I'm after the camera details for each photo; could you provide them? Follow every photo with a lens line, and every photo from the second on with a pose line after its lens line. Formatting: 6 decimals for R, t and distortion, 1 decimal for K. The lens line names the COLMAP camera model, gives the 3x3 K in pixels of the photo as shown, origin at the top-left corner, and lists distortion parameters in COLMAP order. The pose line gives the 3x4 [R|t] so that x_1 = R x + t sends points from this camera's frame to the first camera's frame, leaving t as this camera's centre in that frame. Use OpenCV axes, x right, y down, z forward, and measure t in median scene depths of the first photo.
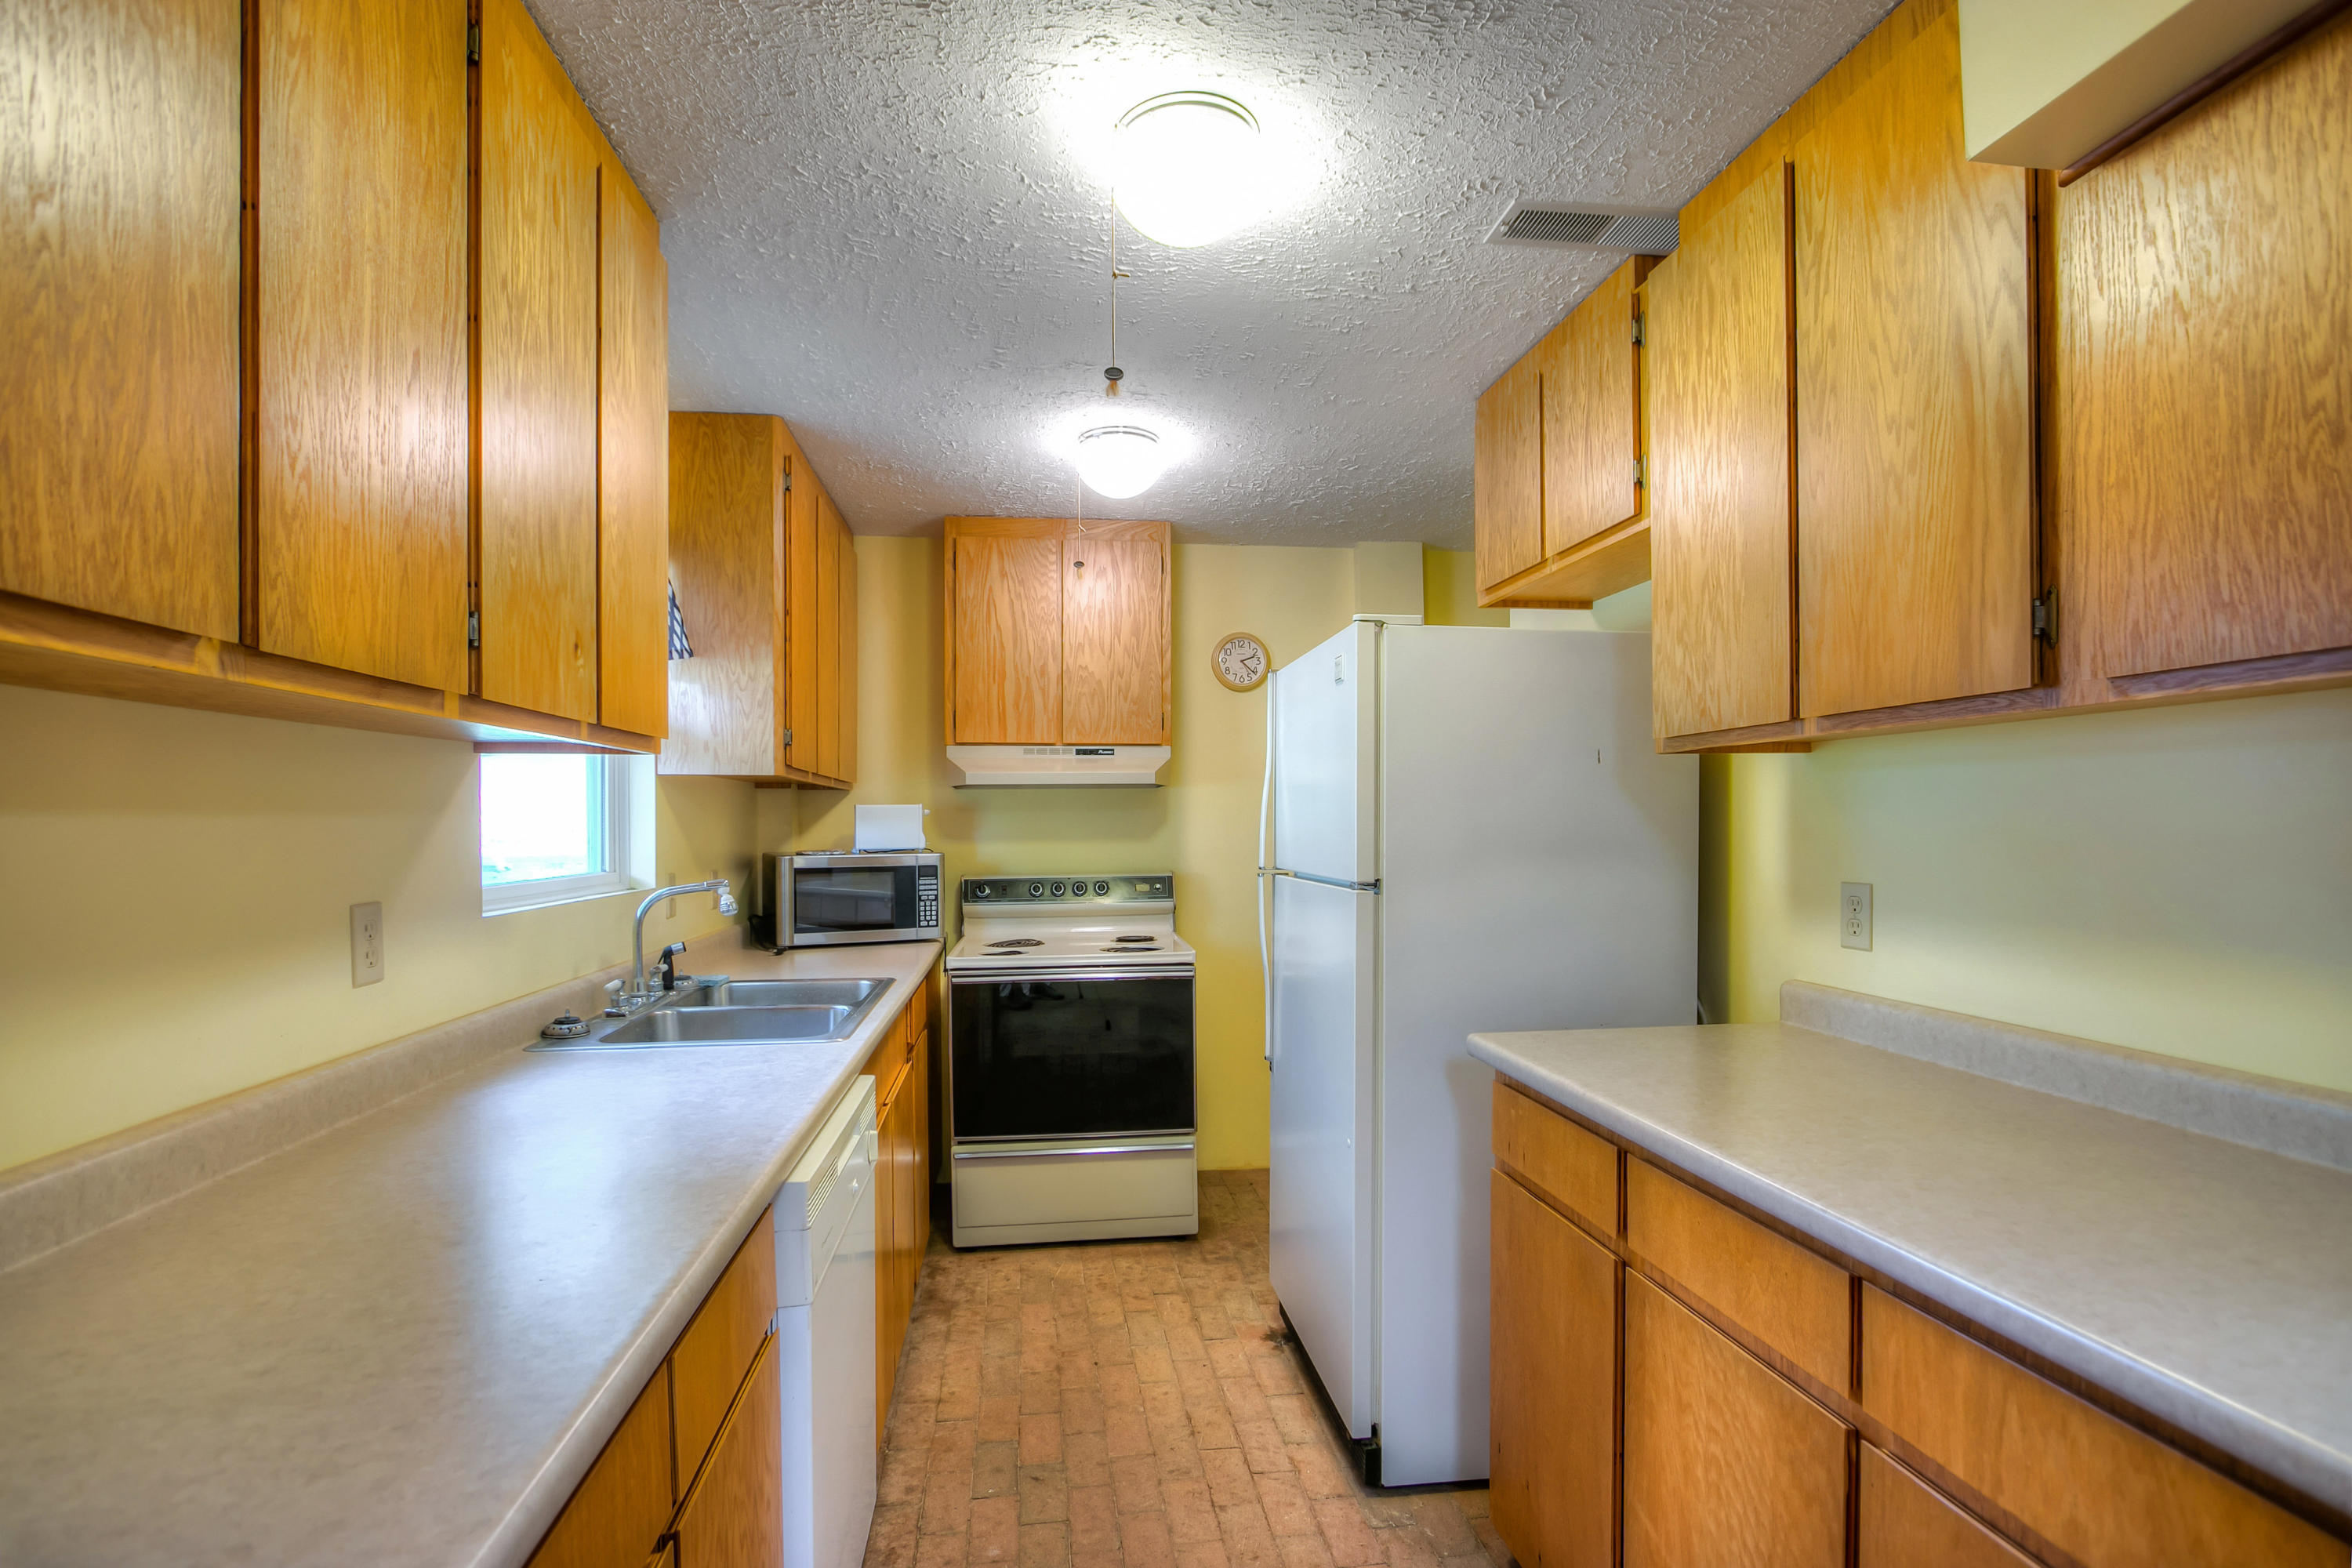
lens RADIAL K [[1107.2, 0, 1173.8], [0, 1107.2, 789.1], [0, 0, 1]] dist [-0.017153, -0.000193]
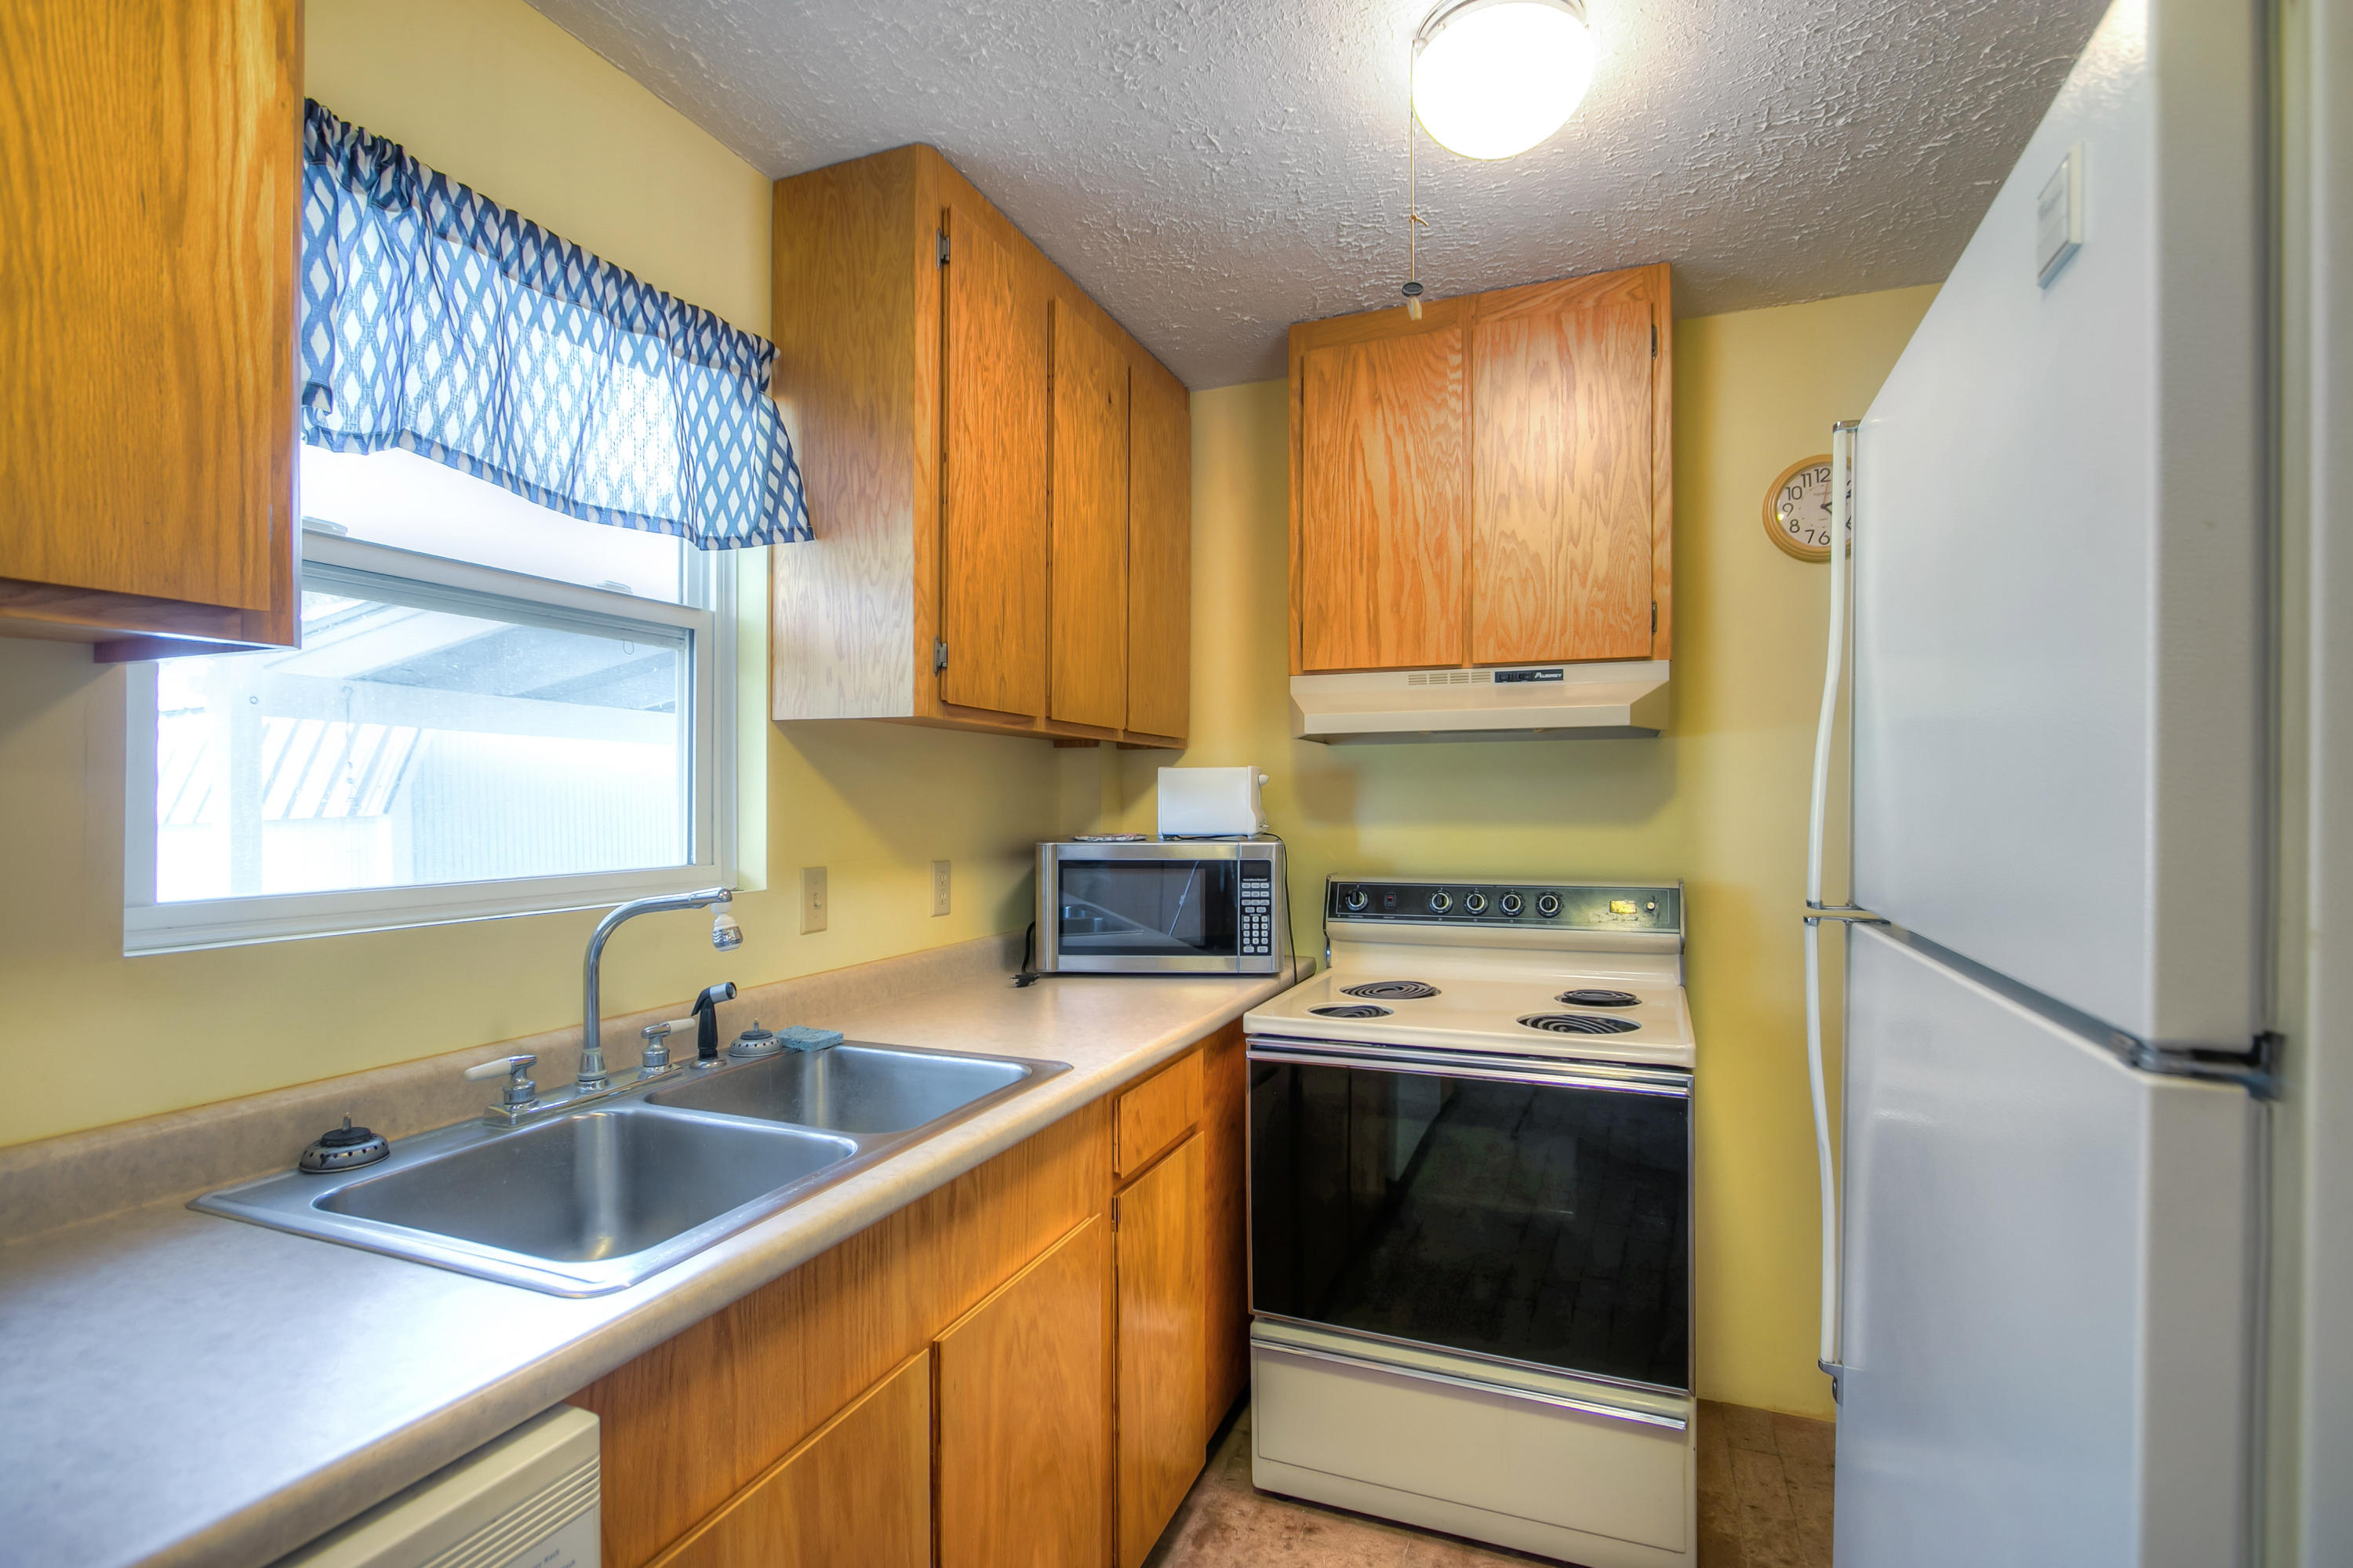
lens RADIAL K [[1107.7, 0, 1174.3], [0, 1107.7, 789.1], [0, 0, 1]] dist [-0.017153, -0.000193]
pose [[0.869788, 0.000288, -0.493426, 0.058200], [0.010678, 0.999755, 0.019406, 0.013892], [0.493310, -0.022148, 0.869571, 0.413084]]
